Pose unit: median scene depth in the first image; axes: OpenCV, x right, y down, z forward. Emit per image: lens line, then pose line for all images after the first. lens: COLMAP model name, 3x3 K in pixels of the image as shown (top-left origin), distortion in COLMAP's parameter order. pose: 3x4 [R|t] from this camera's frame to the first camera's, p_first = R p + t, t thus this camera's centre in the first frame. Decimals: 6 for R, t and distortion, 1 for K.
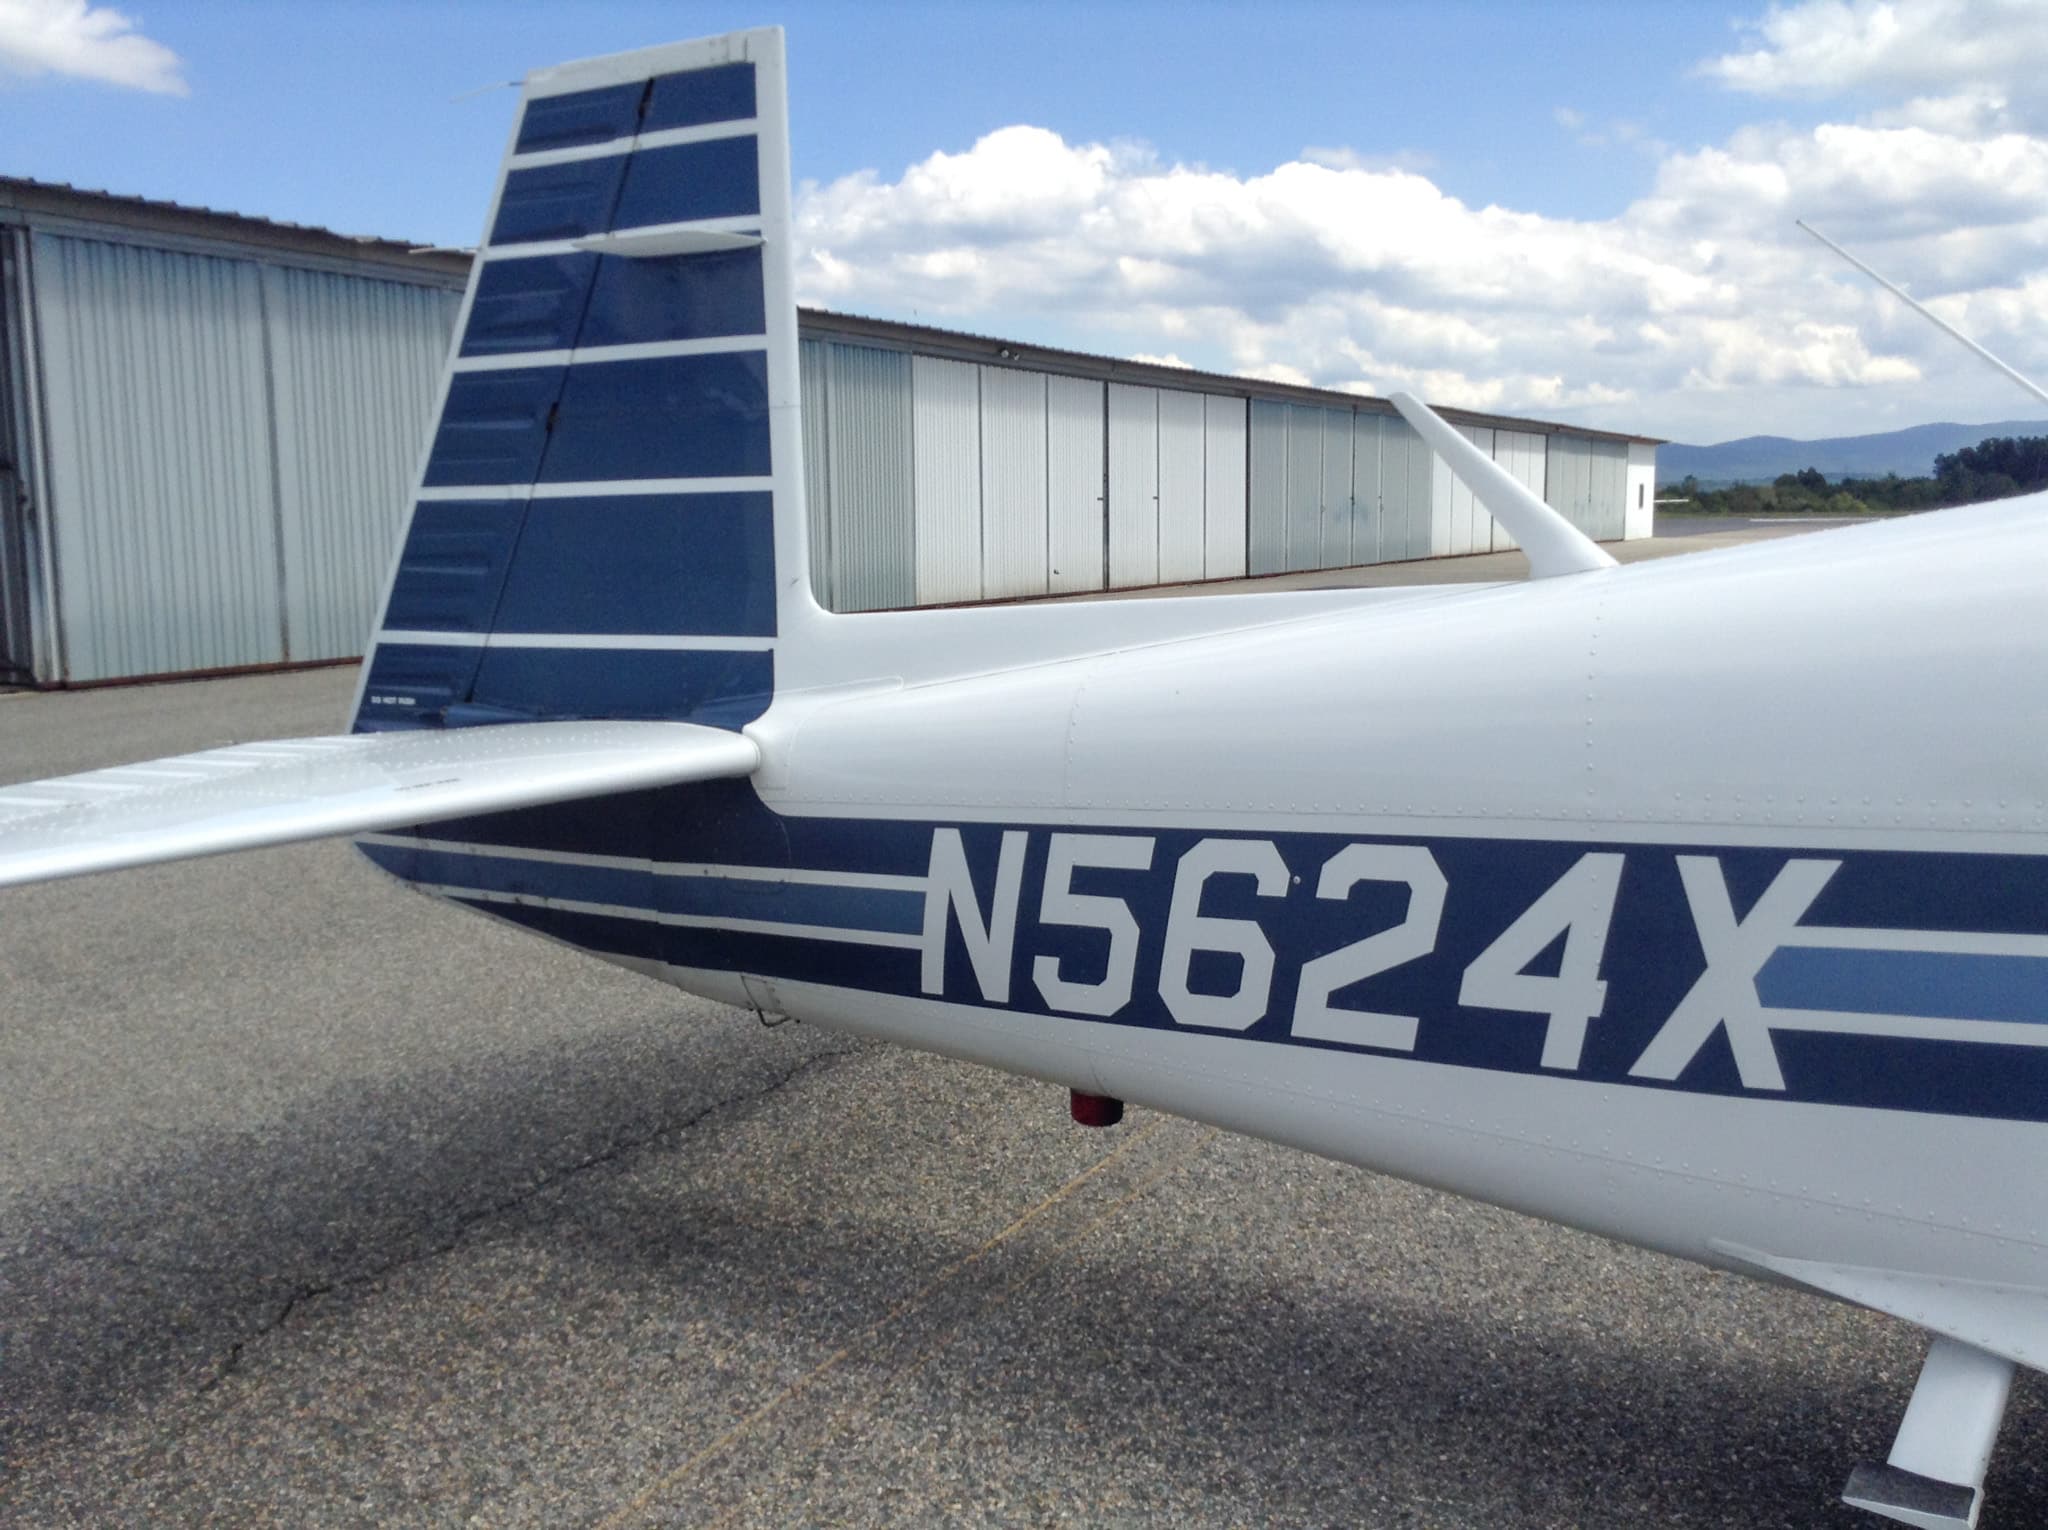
lens RADIAL K [[1898.1, 0, 1036.9], [0, 1898.1, 824.1], [0, 0, 1]] dist [0.004412, 0.000000]
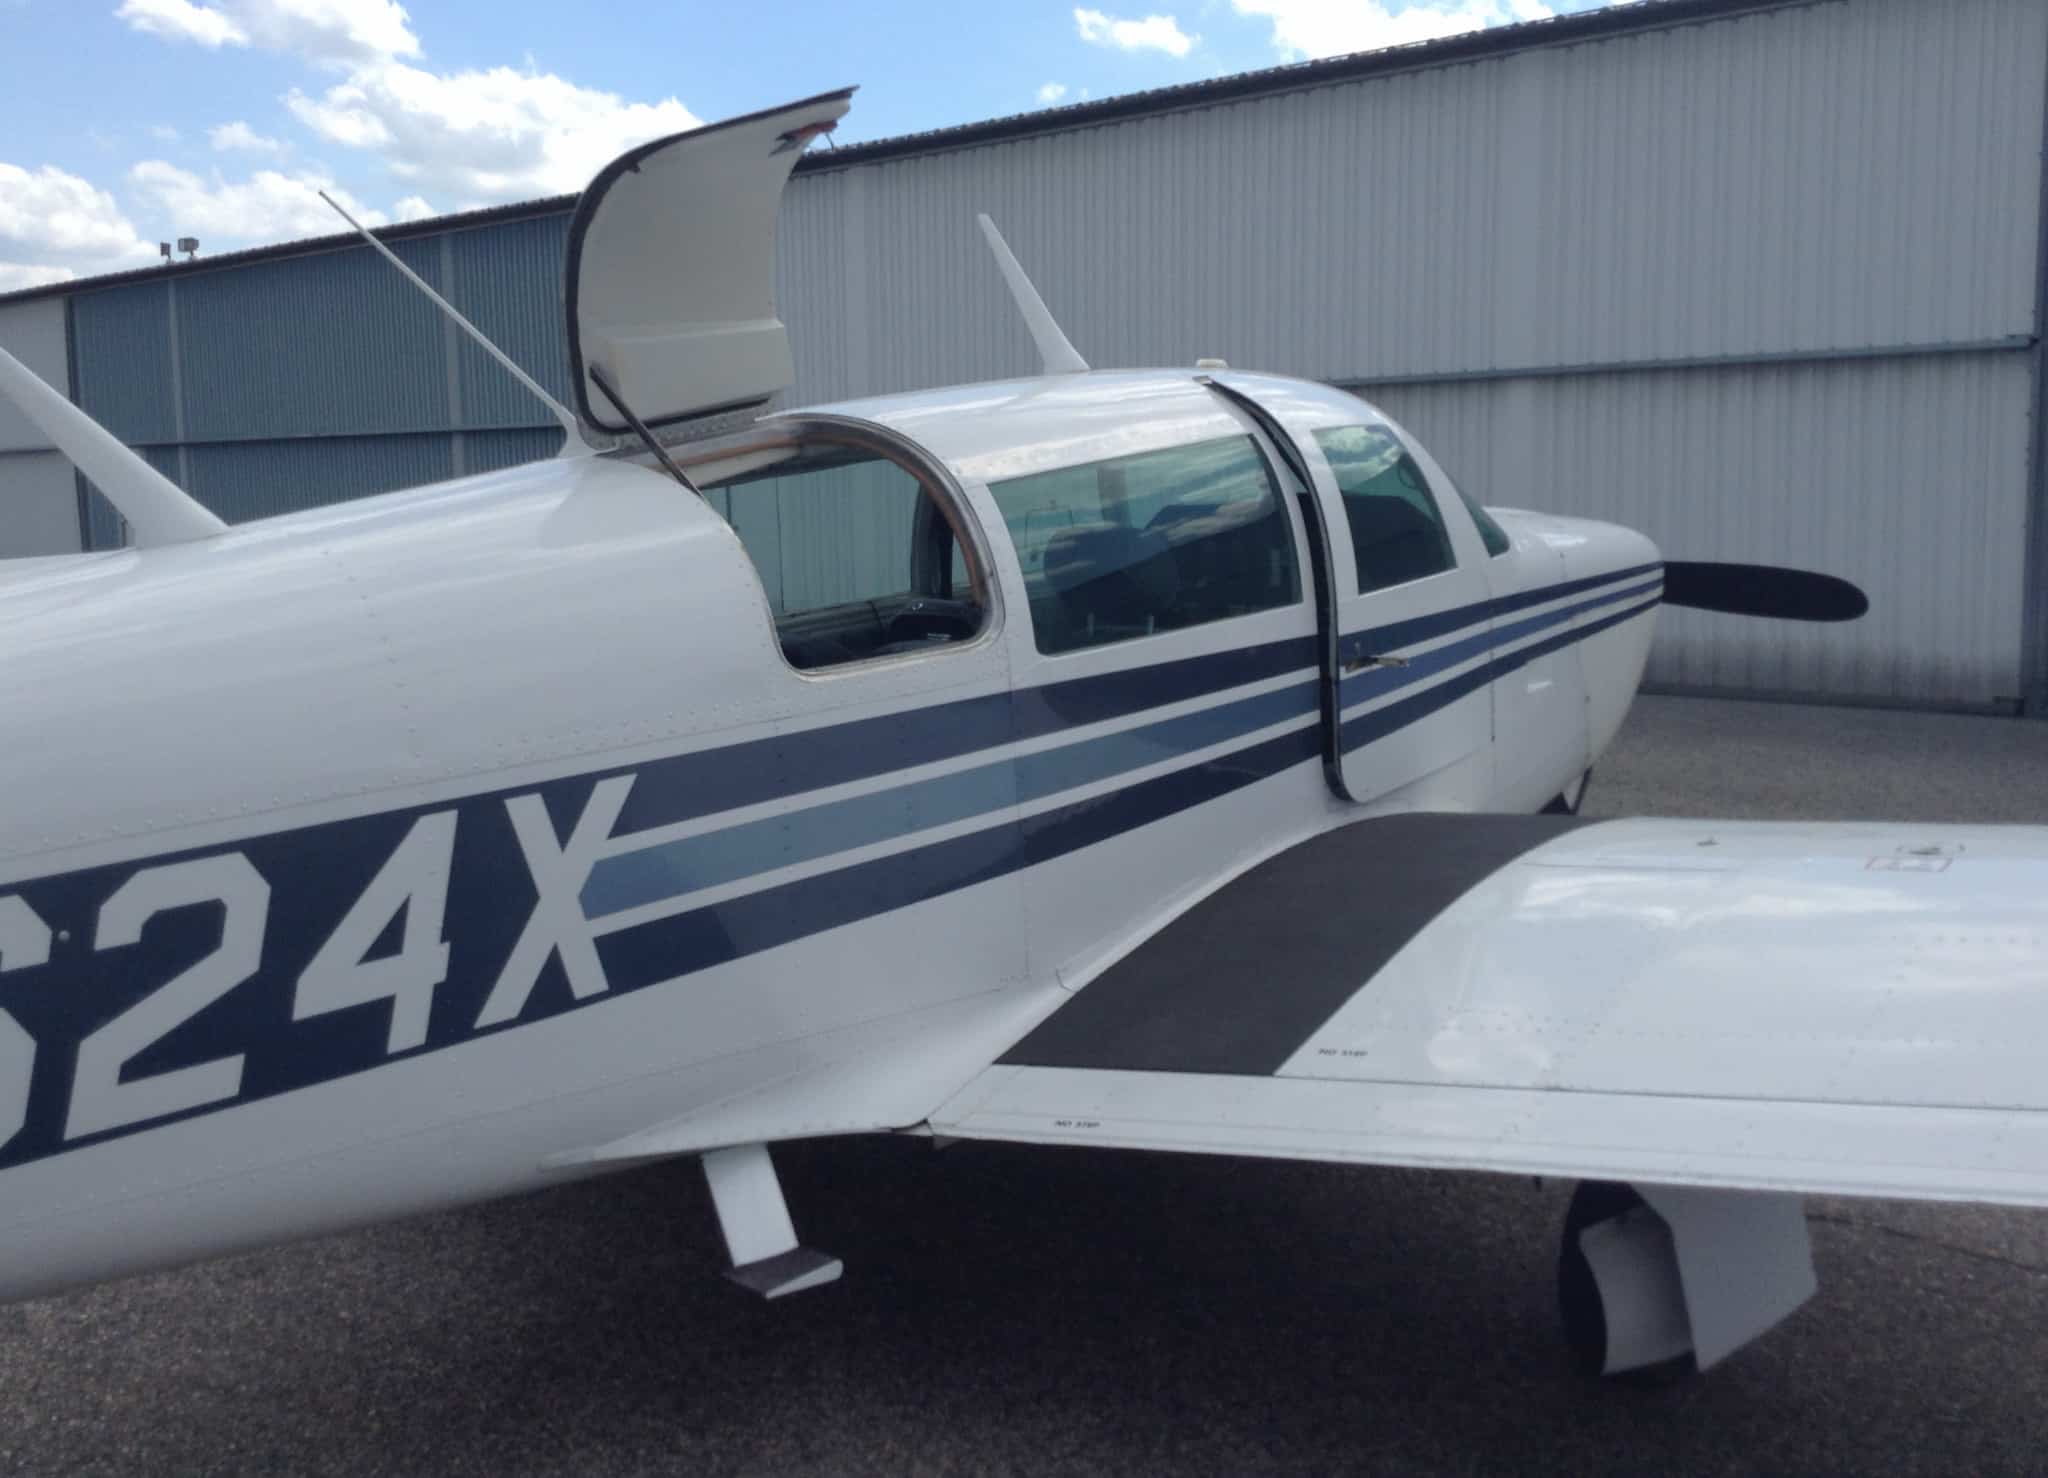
lens RADIAL K [[1945.5, 0, 1021.4], [0, 1945.5, 735.0], [0, 0, 1]] dist [-0.079346, 0.000000]
pose [[0.132673, -0.109812, 0.985058, -0.590313], [0.163195, 0.982700, 0.087569, -0.057670], [-0.977632, 0.149139, 0.148298, 0.507154]]
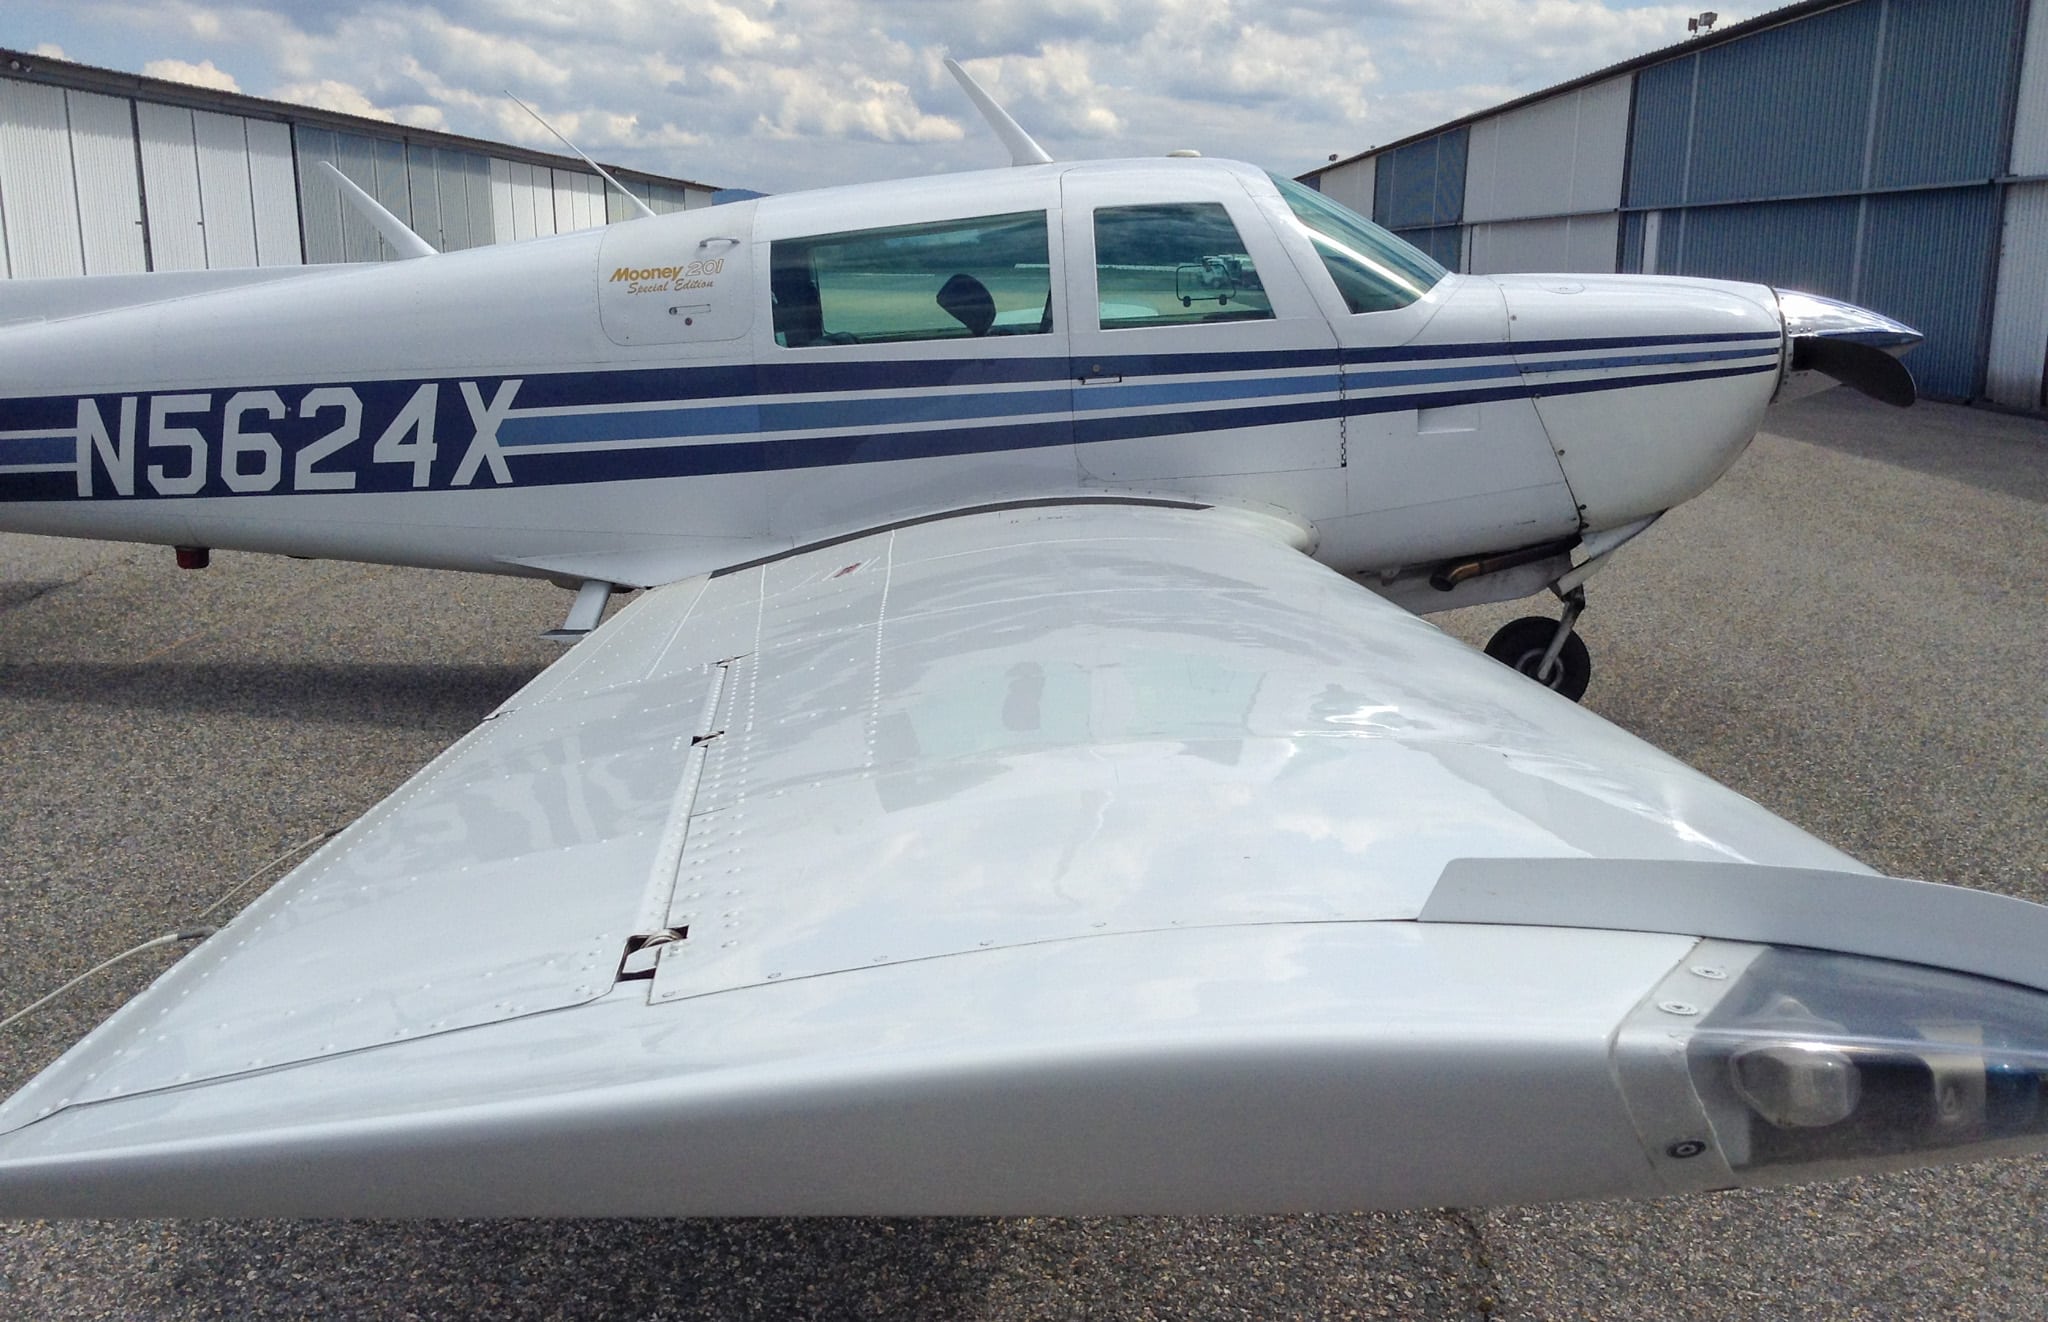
lens RADIAL K [[1875.1, 0, 1010.5], [0, 1875.1, 782.3], [0, 0, 1]] dist [0.027049, 0.000000]
pose [[0.899280, -0.093048, 0.427362, -0.069715], [0.045251, 0.991658, 0.120691, 0.224621], [-0.435027, -0.089196, 0.895989, -1.215984]]
